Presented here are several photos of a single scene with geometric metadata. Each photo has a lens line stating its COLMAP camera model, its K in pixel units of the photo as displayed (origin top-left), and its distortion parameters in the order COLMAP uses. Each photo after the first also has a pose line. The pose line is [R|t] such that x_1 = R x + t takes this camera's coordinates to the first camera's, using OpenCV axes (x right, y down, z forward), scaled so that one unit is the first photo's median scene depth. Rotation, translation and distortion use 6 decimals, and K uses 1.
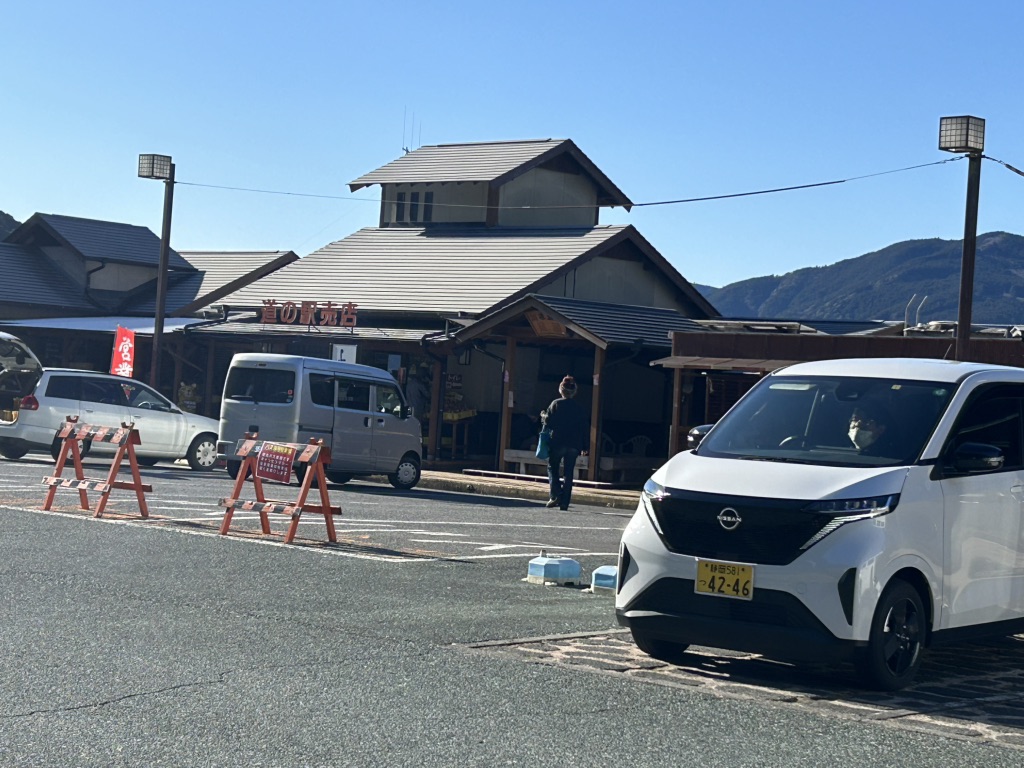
lens RADIAL K [[2103.0, 0, 553.9], [0, 2103.0, 413.0], [0, 0, 1]] dist [0.122112, 0.000000]
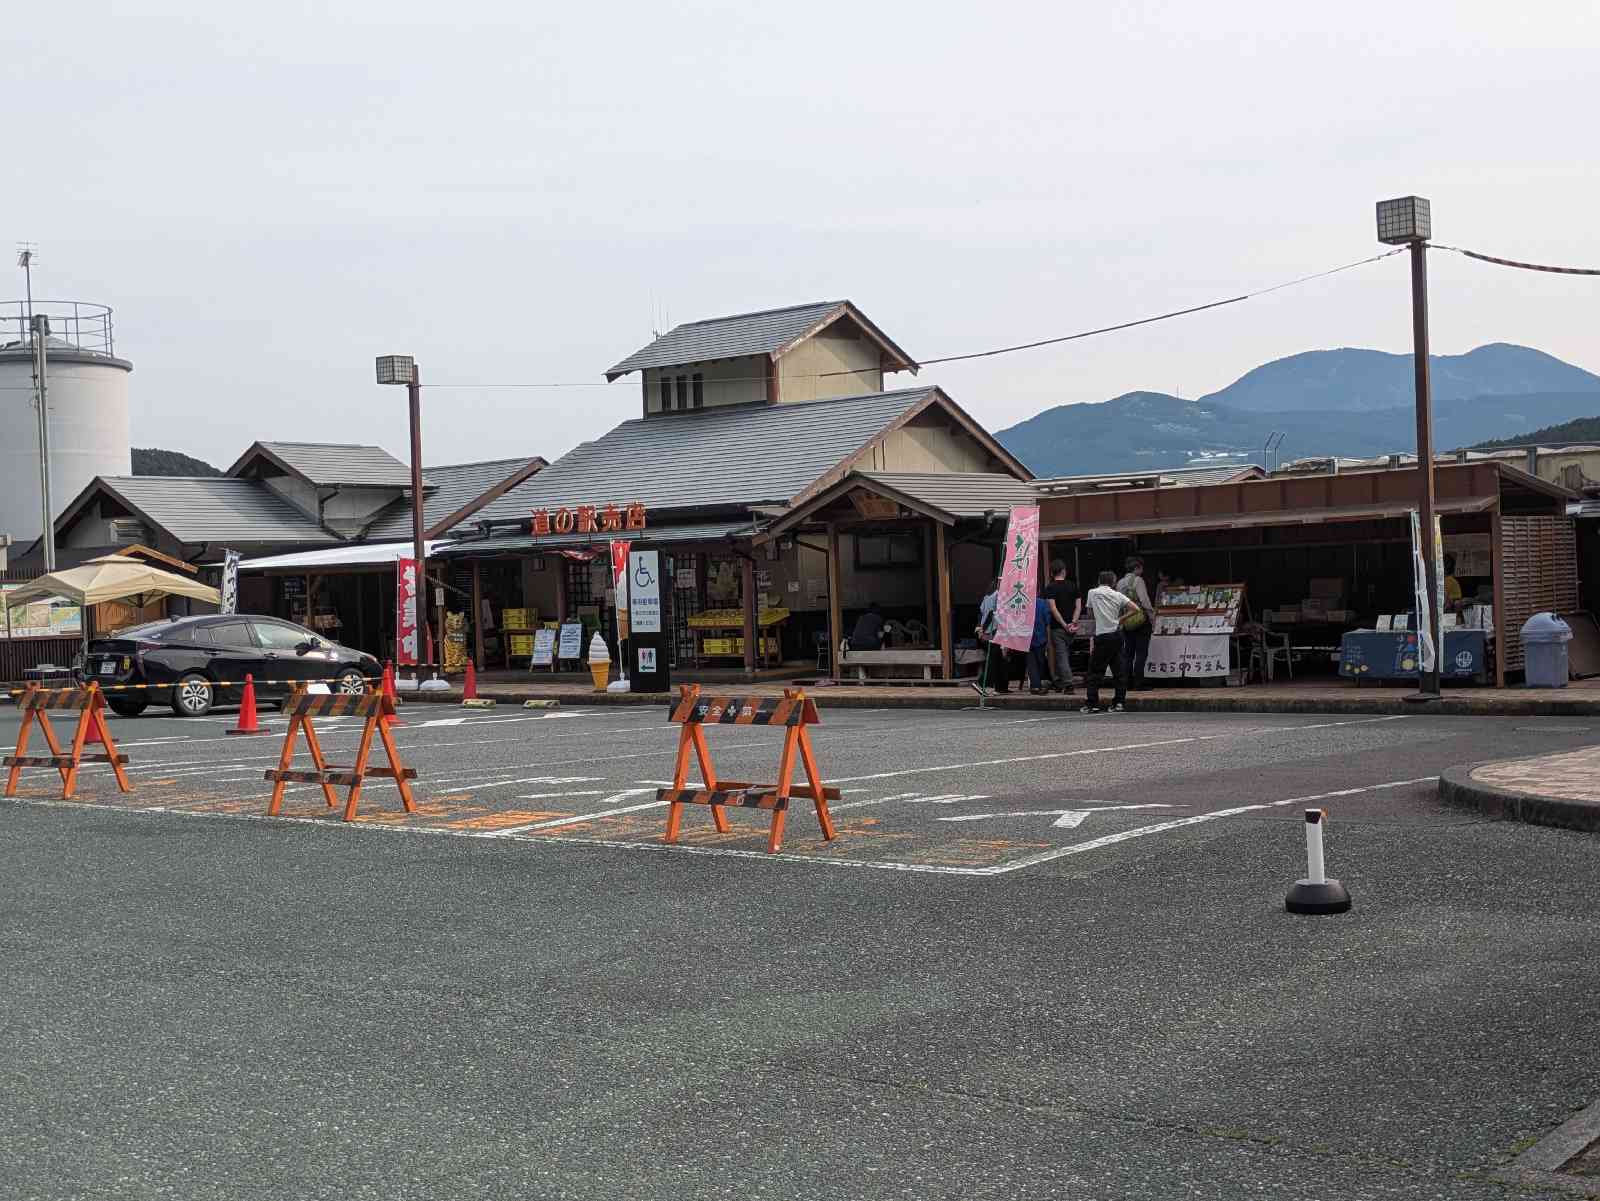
lens RADIAL K [[1985.7, 0, 863.3], [0, 1985.7, 646.5], [0, 0, 1]] dist [0.067031, 0.000000]
pose [[0.993198, -0.102074, 0.056029, -0.054181], [0.100534, 0.994492, 0.029652, -0.007800], [-0.058748, -0.023818, 0.997989, 0.162624]]
